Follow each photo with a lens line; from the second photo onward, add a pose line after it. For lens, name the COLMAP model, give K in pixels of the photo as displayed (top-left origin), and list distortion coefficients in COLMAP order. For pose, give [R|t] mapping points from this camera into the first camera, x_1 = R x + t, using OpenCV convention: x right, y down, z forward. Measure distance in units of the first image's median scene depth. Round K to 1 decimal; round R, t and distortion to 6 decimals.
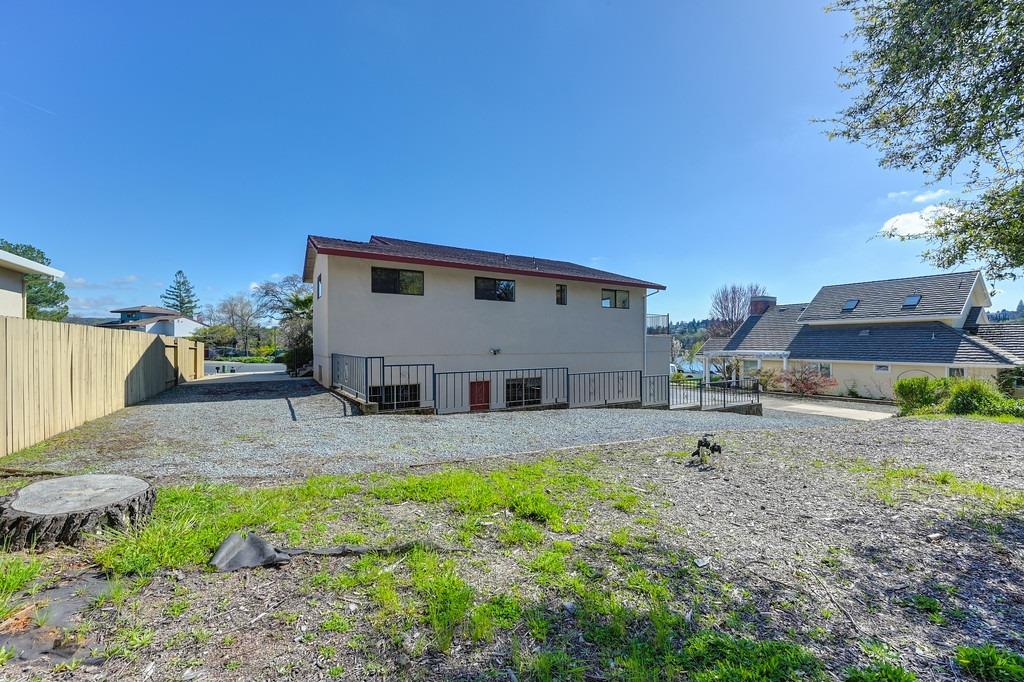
lens RADIAL K [[393.7, 0, 513.2], [0, 393.7, 339.5], [0, 0, 1]] dist [-0.001981, 0.000310]
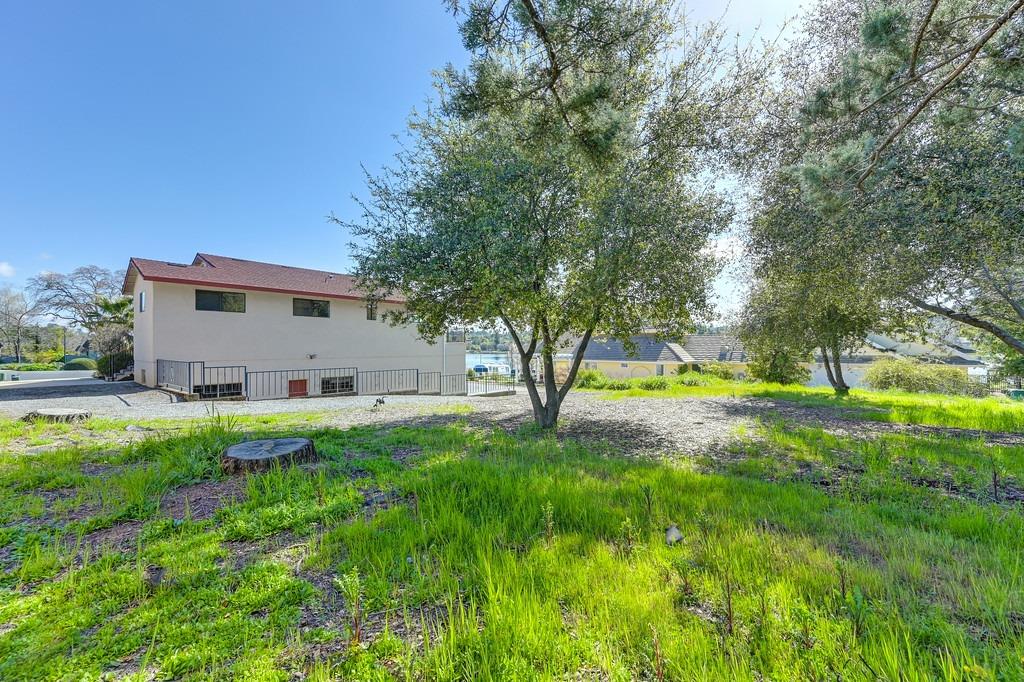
lens RADIAL K [[393.7, 0, 507.8], [0, 393.7, 345.1], [0, 0, 1]] dist [-0.001981, 0.000310]
pose [[0.950623, 0.001993, 0.310342, 0.164190], [-0.004391, 0.999966, 0.007029, -0.018109], [-0.310317, -0.008045, 0.950599, -0.415647]]
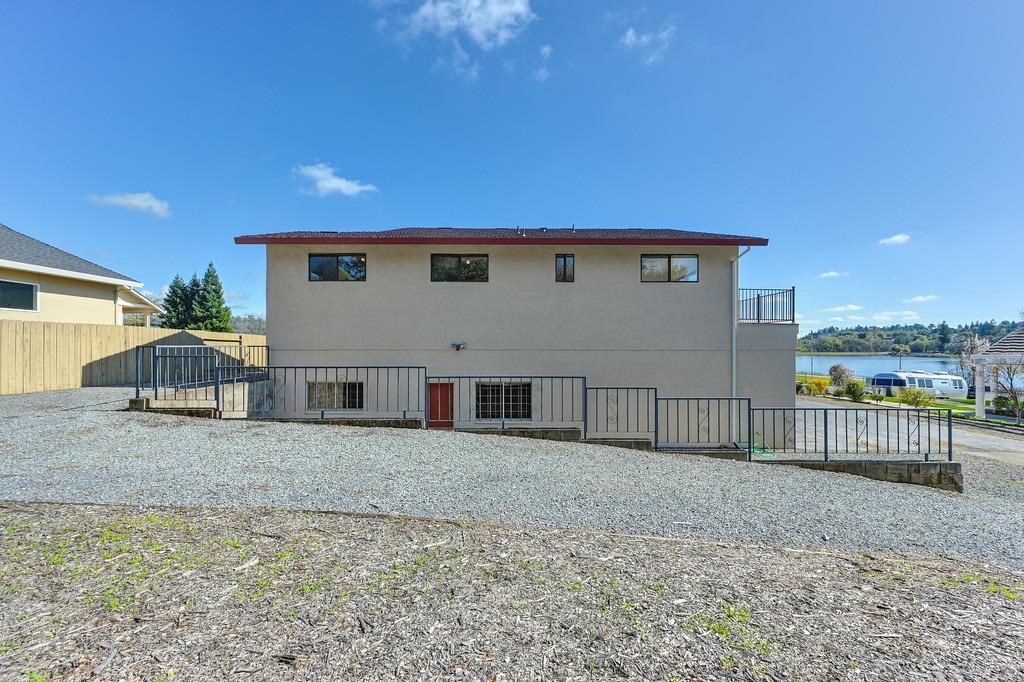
lens RADIAL K [[393.7, 0, 522.4], [0, 393.7, 344.1], [0, 0, 1]] dist [-0.001981, 0.000310]
pose [[0.860454, -0.000672, -0.509527, 0.473337], [0.003079, 0.999988, 0.003880, 0.023044], [0.509519, -0.004908, 0.860446, 0.389779]]
